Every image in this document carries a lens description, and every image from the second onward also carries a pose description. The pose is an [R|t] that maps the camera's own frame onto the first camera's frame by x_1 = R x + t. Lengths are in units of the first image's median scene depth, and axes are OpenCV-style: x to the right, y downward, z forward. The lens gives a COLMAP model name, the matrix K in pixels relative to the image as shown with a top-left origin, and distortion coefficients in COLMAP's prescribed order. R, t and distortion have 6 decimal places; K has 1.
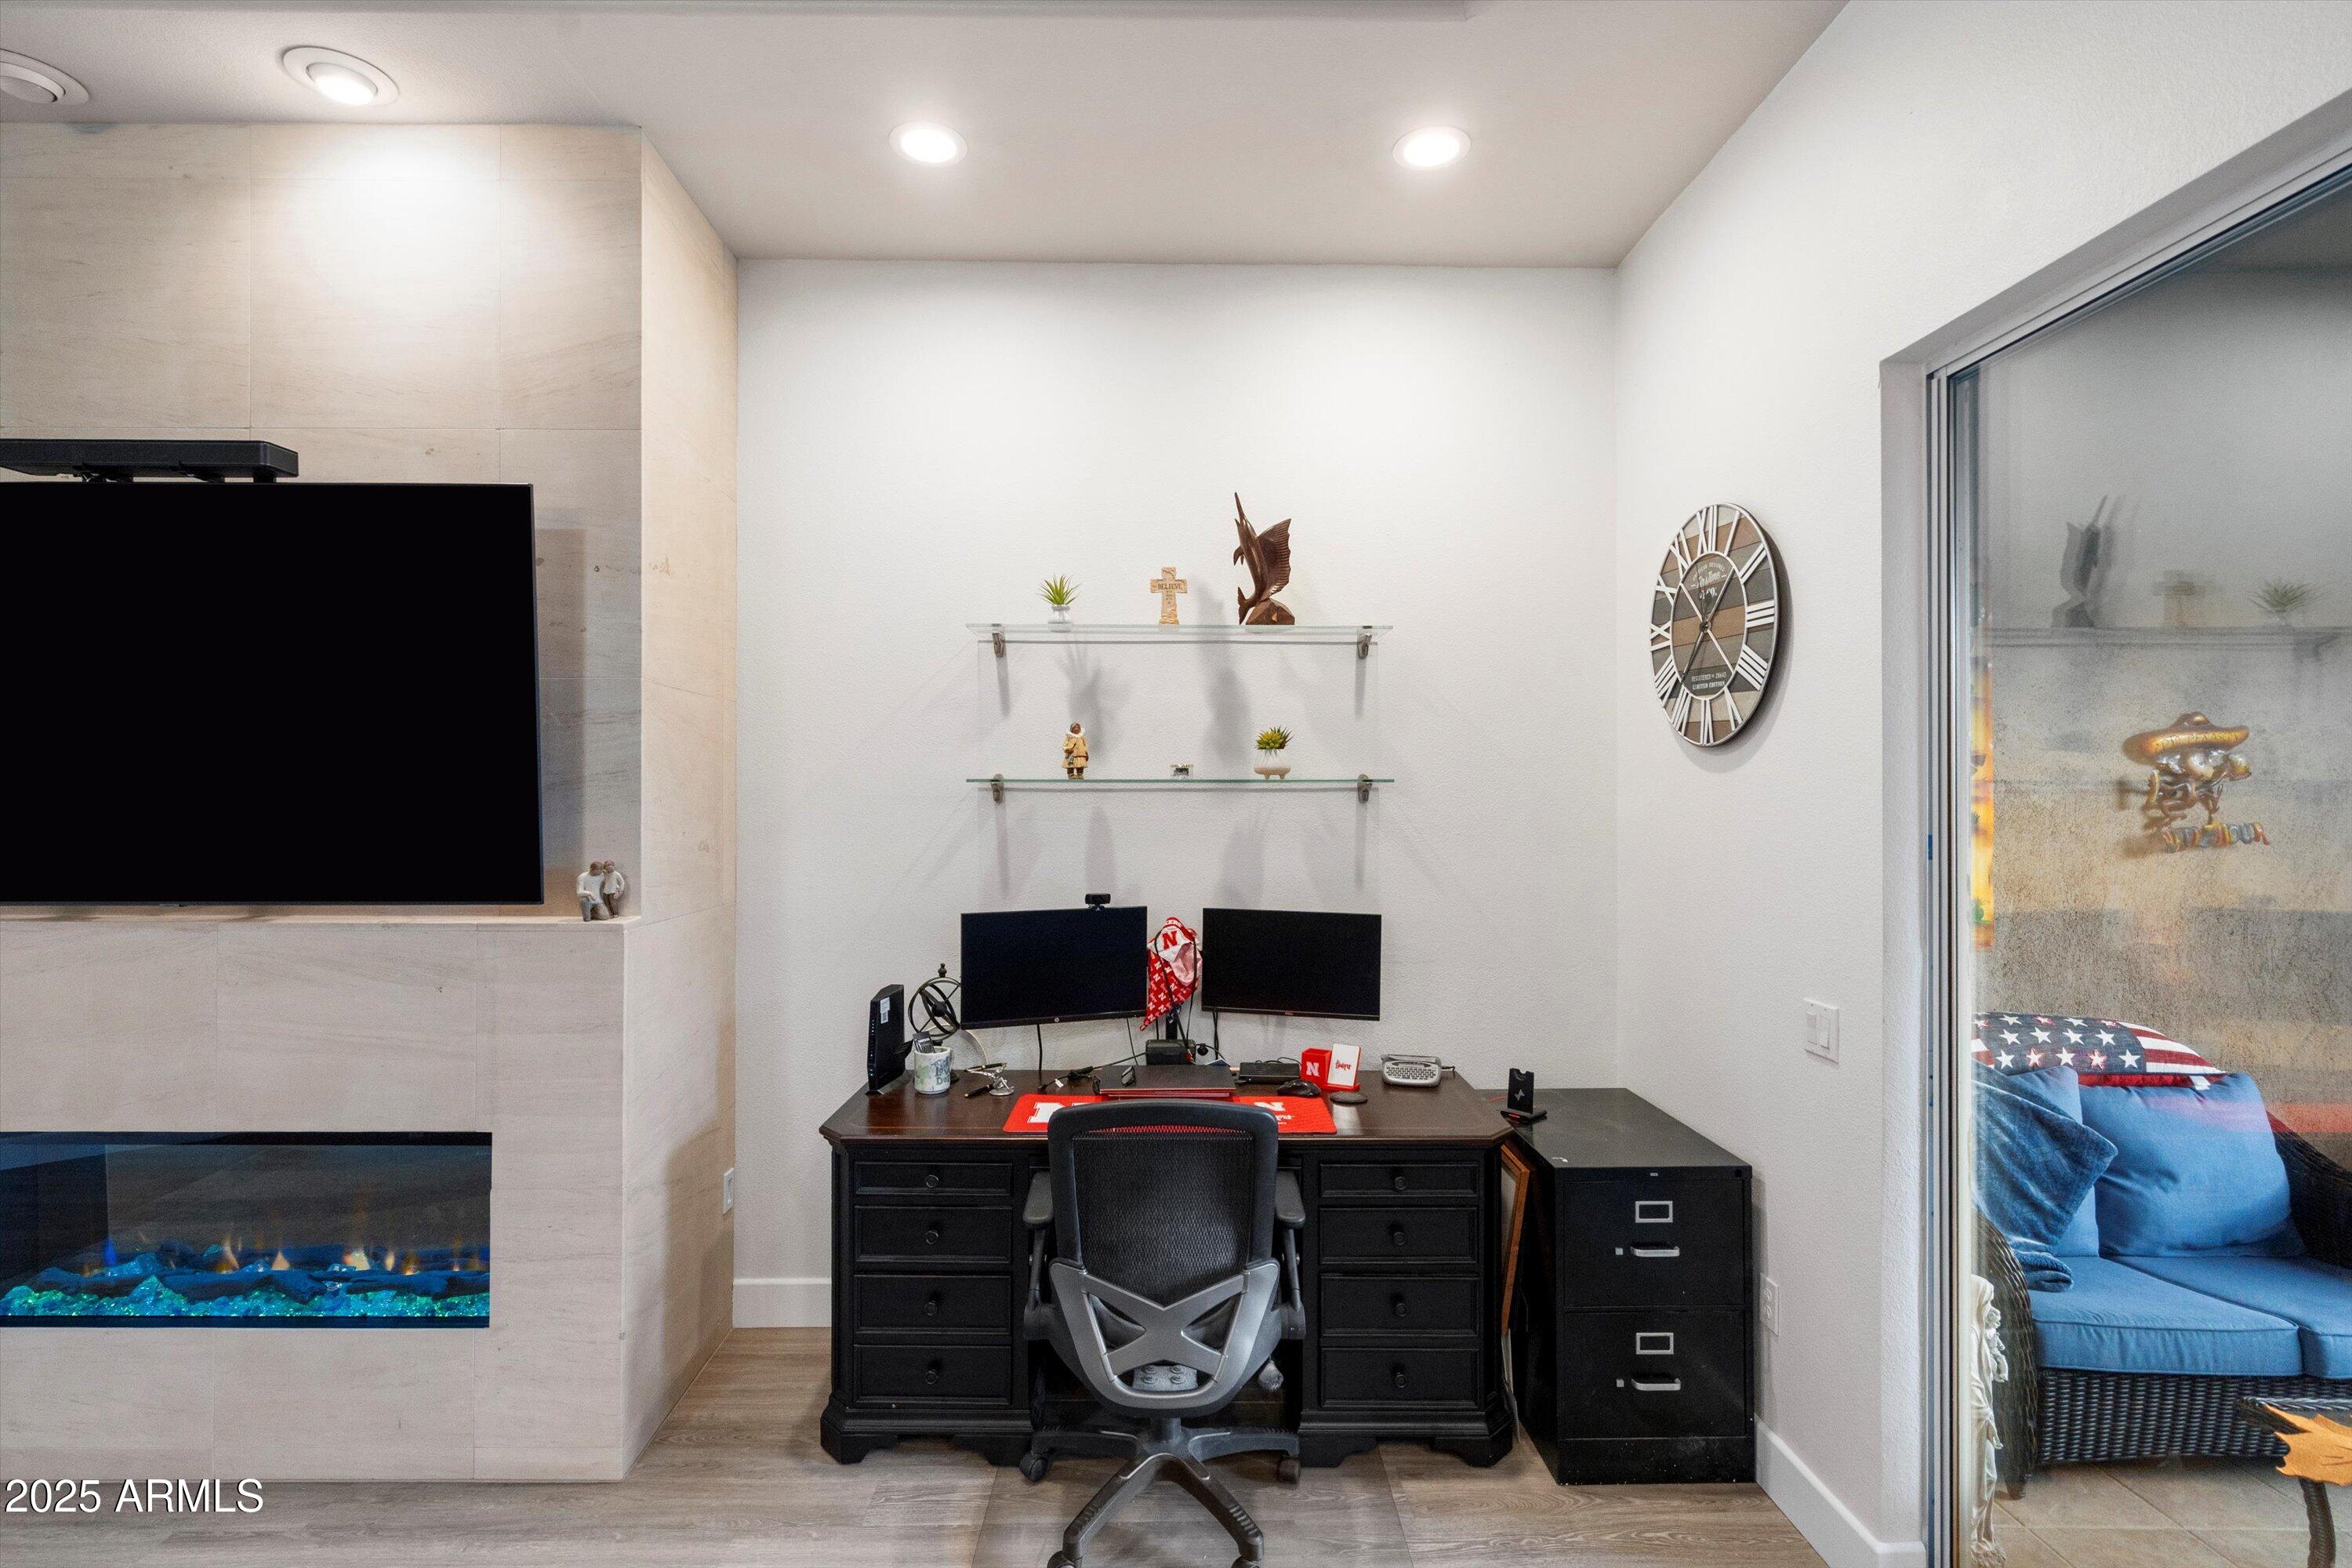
lens RADIAL K [[1096.7, 0, 1166.3], [0, 1096.7, 785.6], [0, 0, 1]] dist [-0.000909, -0.000230]
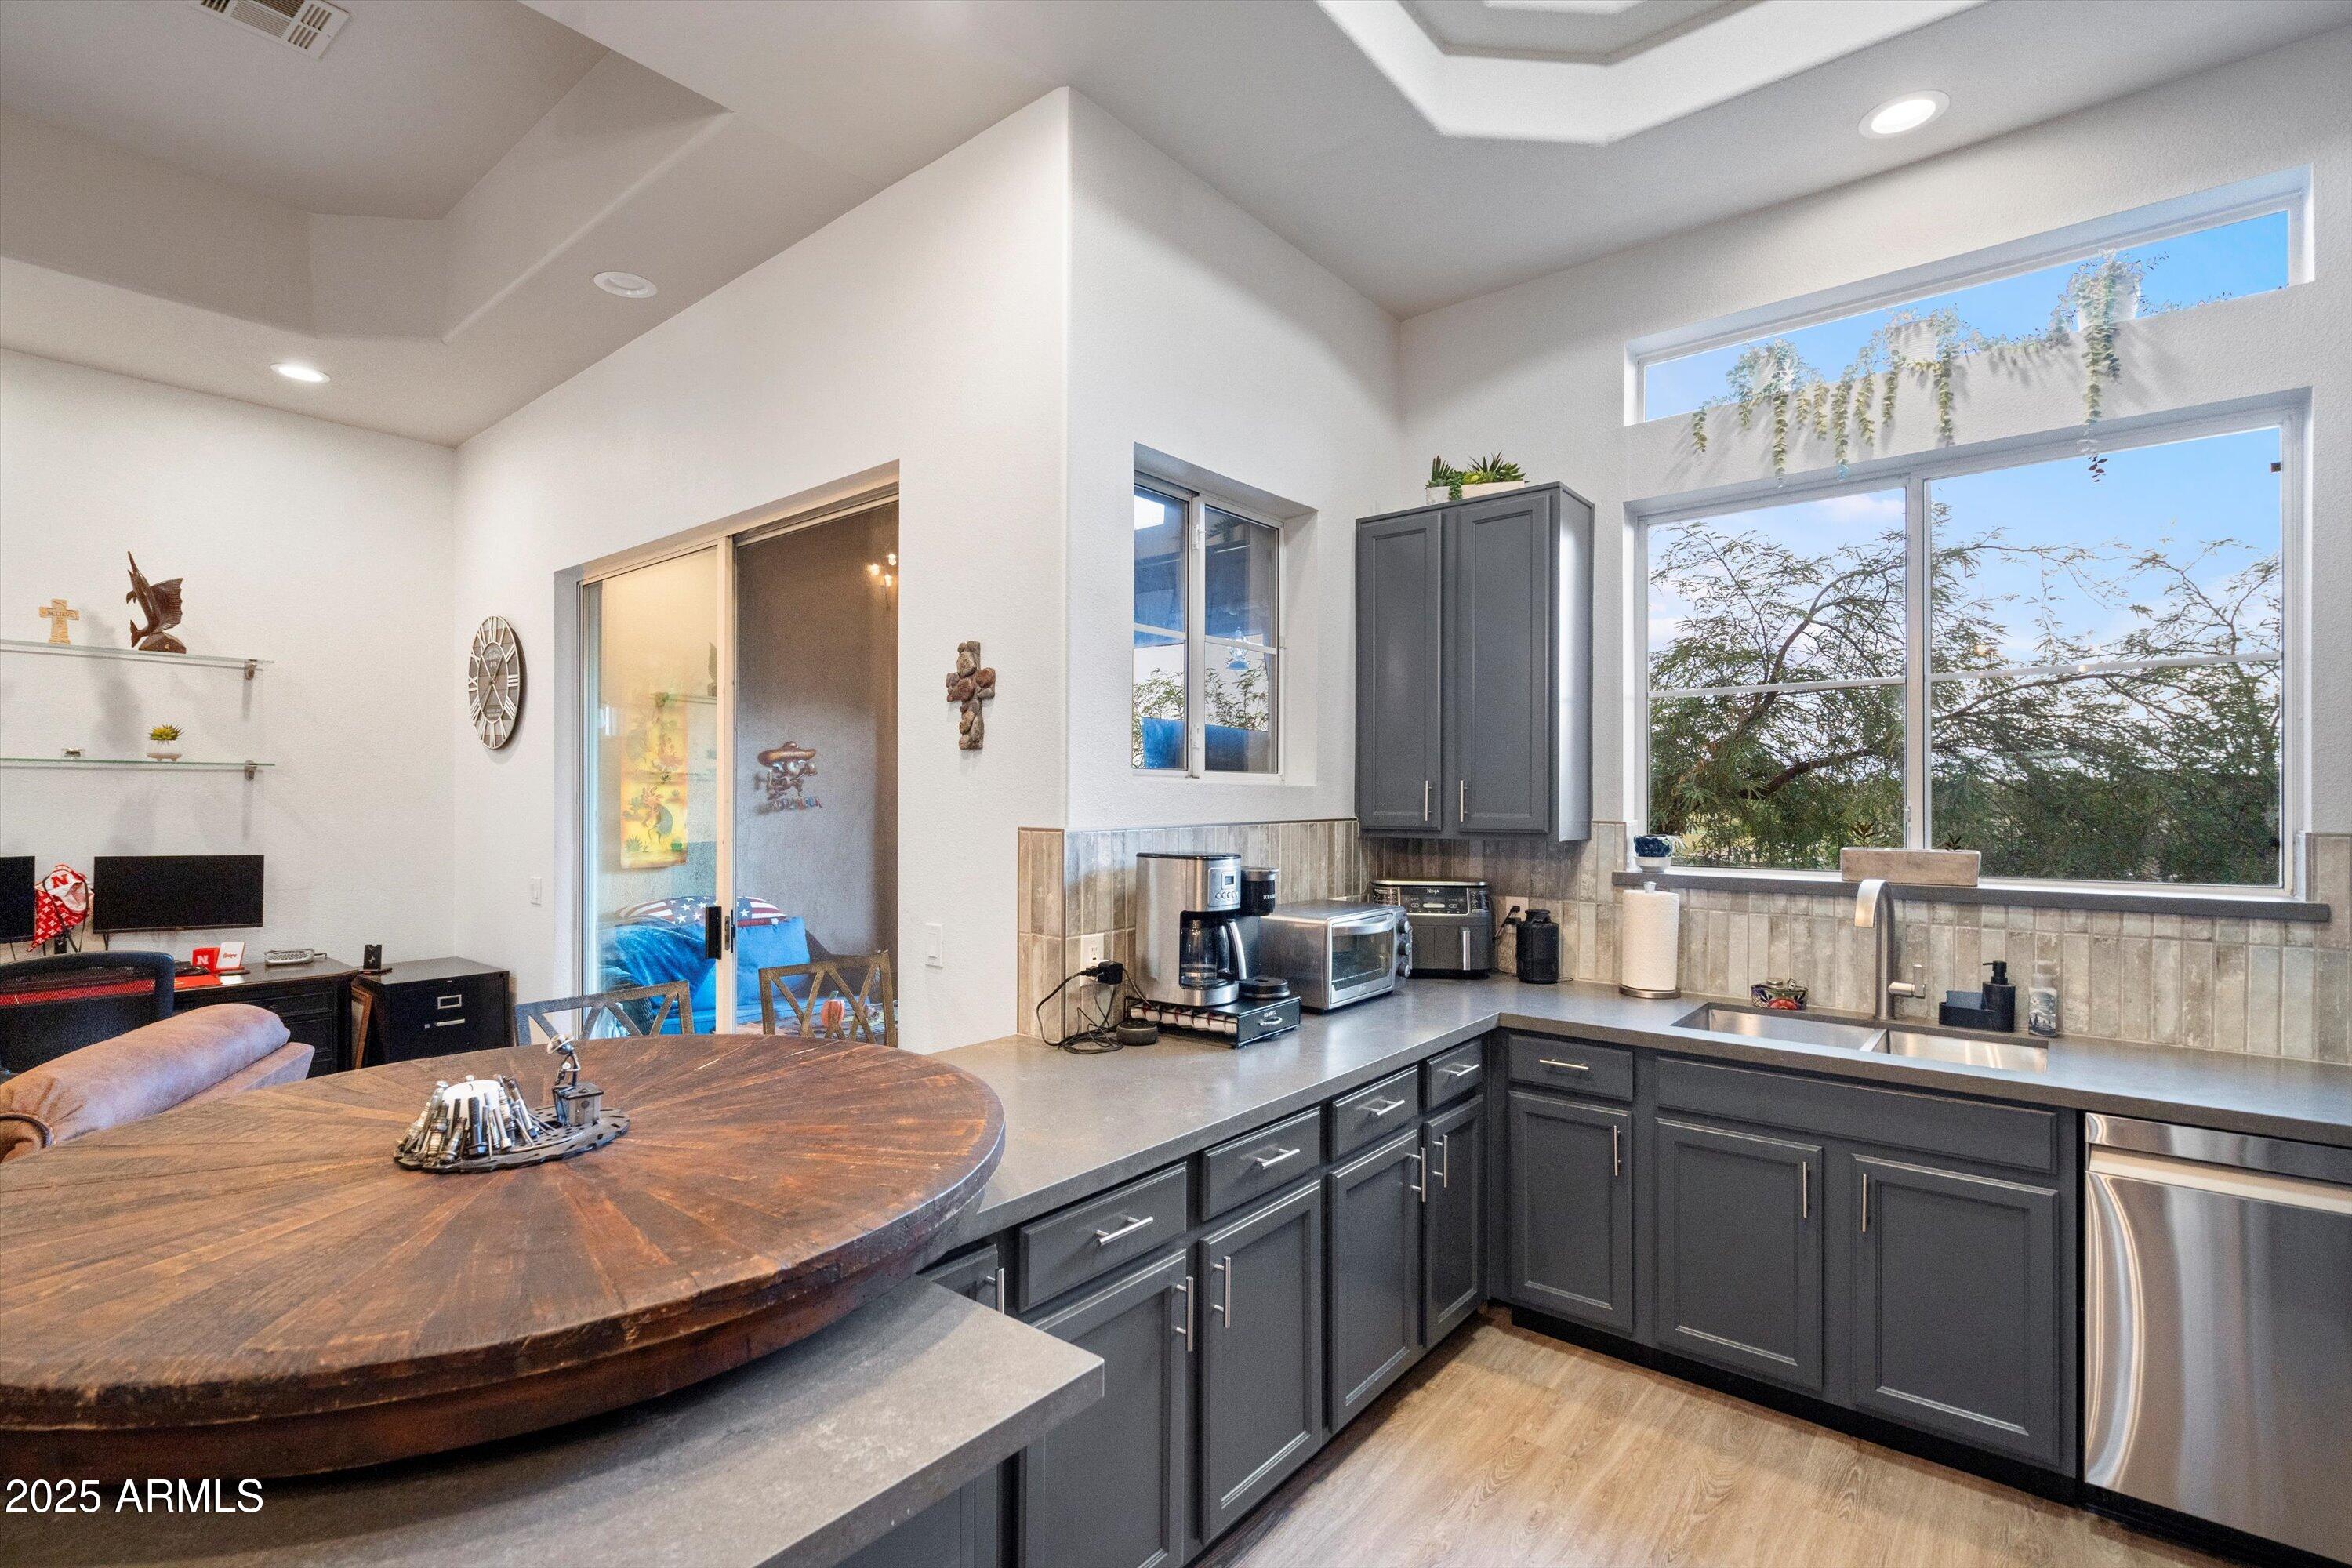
lens RADIAL K [[1080.2, 0, 1162.7], [0, 1080.2, 800.5], [0, 0, 1]] dist [-0.001171, 0.000276]
pose [[0.653952, 0.000337, 0.756536, -0.132455], [-0.005667, 0.999974, 0.004453, 0.036025], [-0.756514, -0.007199, 0.653937, -1.017674]]
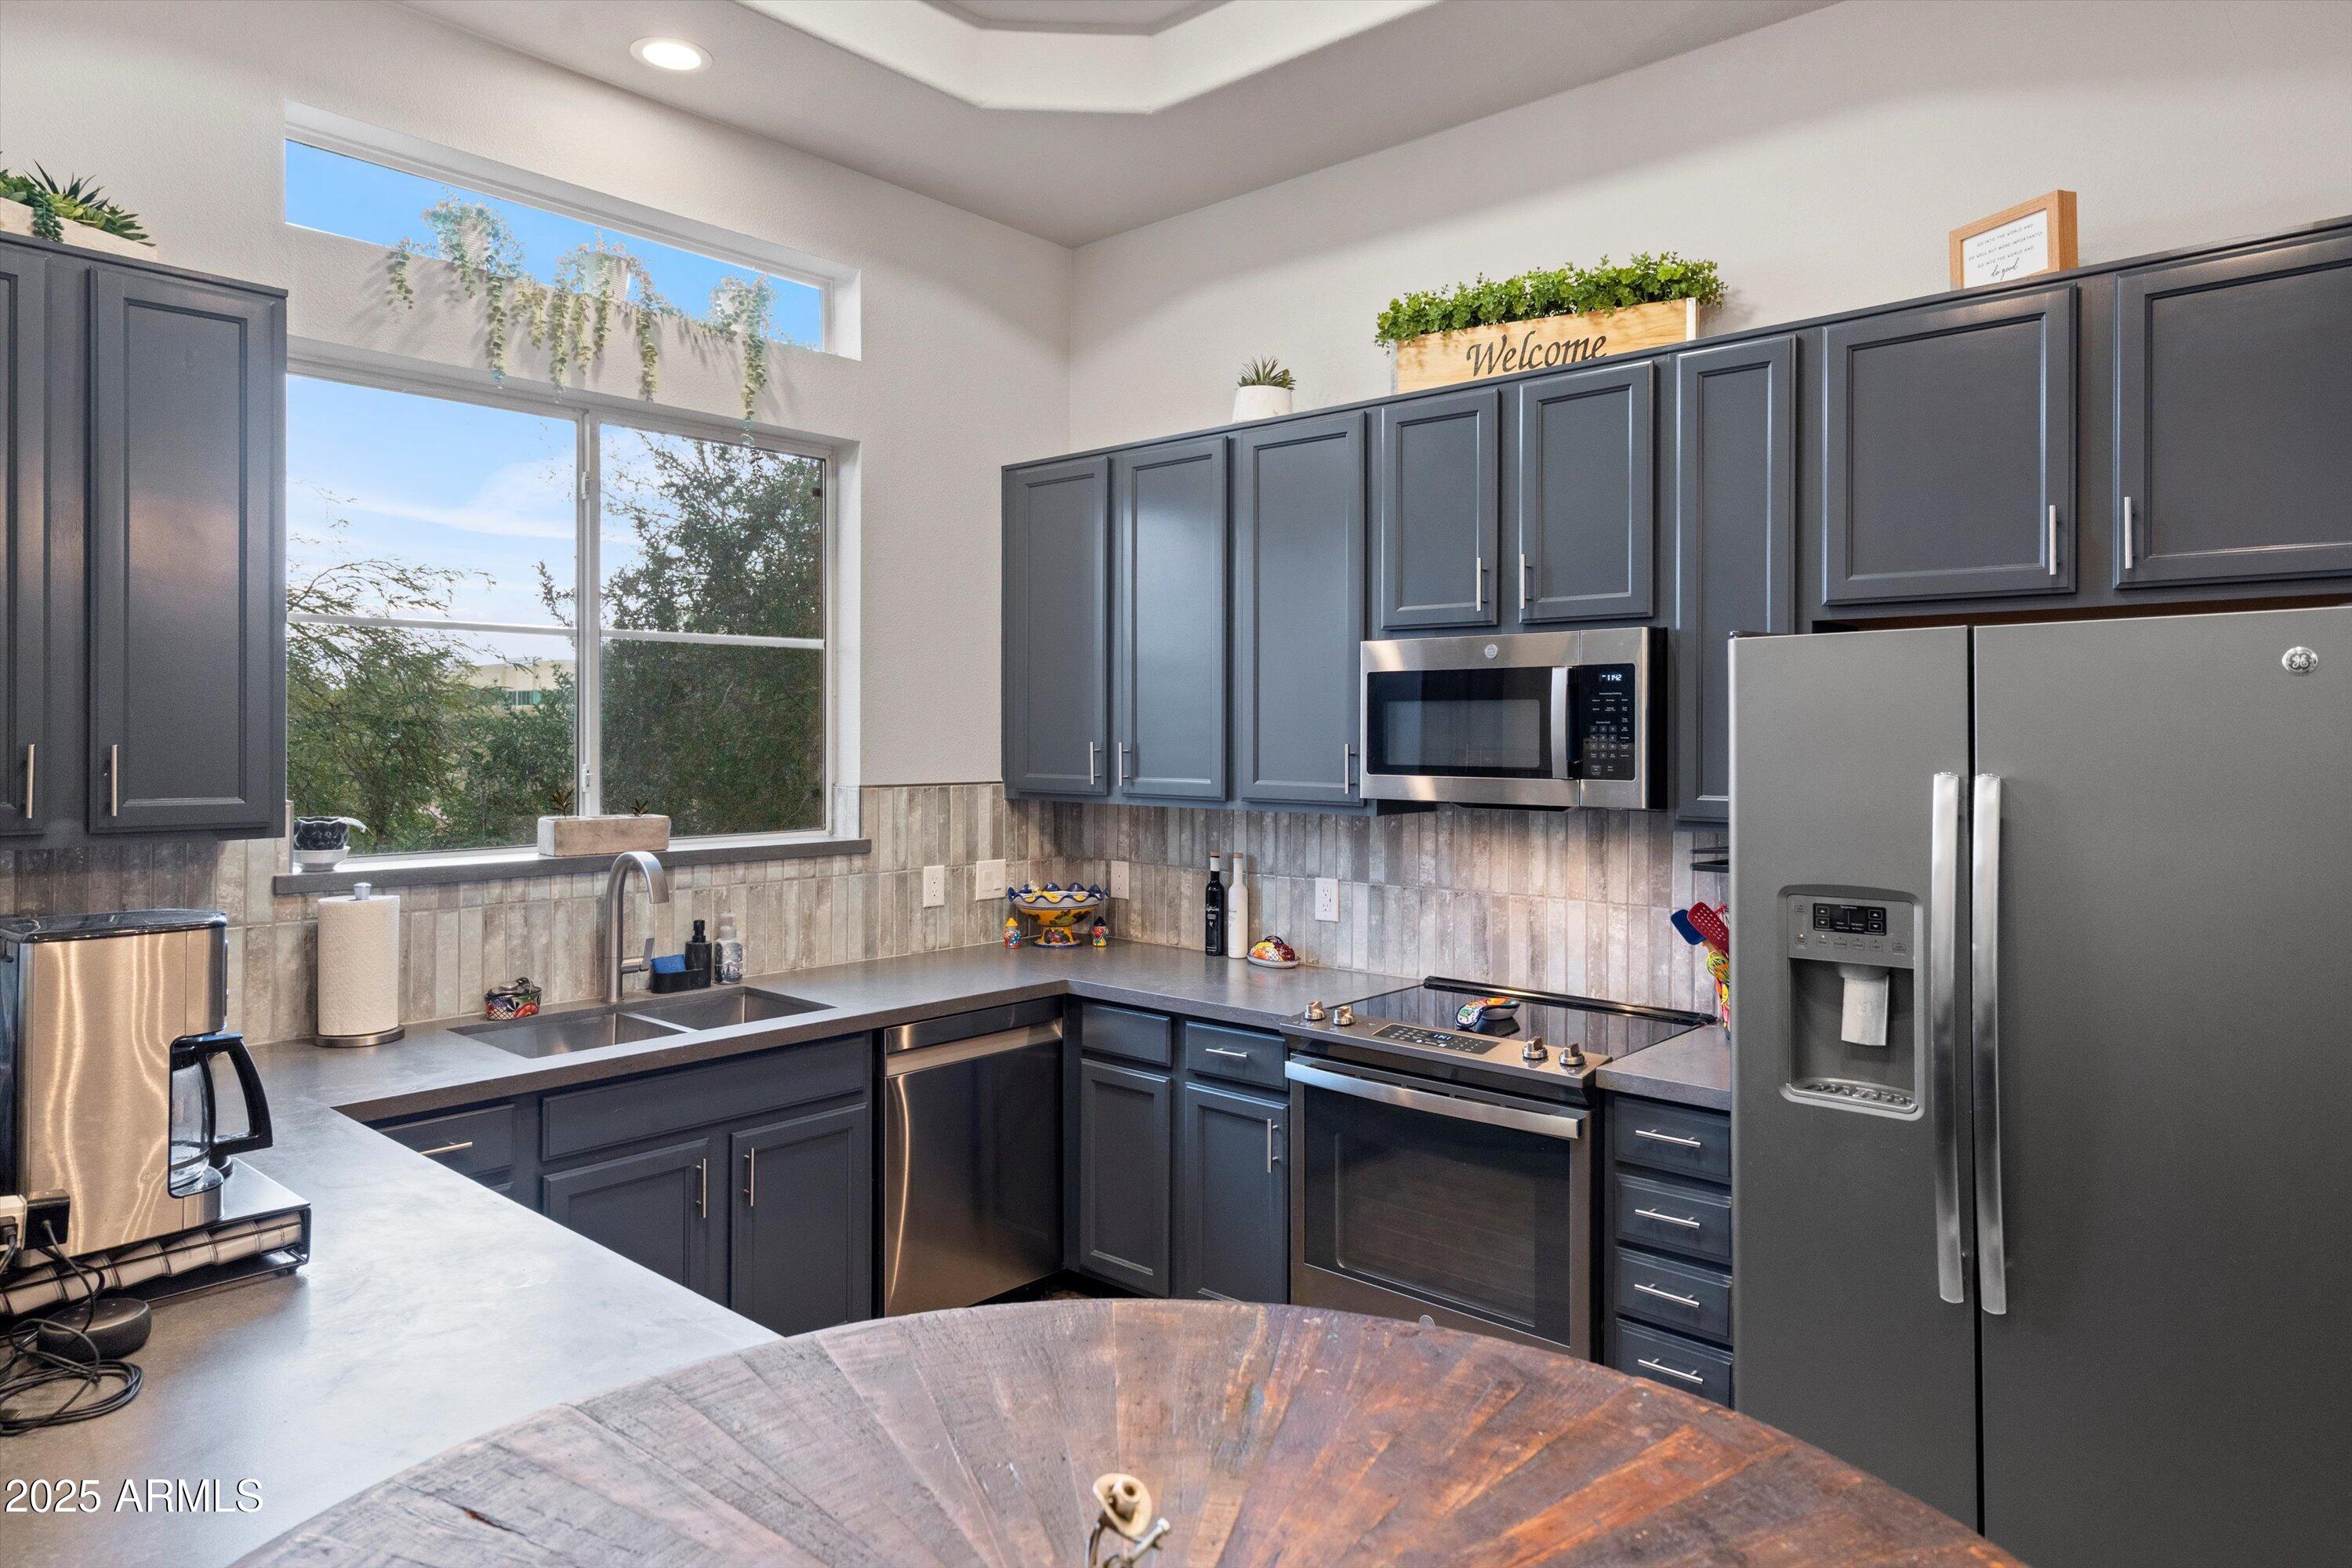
lens RADIAL K [[1432.4, 0, 1173.9], [0, 1432.4, 726.6], [0, 0, 1]] dist [0.007446, 0.001132]
pose [[-0.733601, -0.002027, 0.679578, -0.129590], [-0.008160, 0.999950, -0.005826, 0.004400], [-0.679532, -0.009820, -0.733580, -0.247364]]
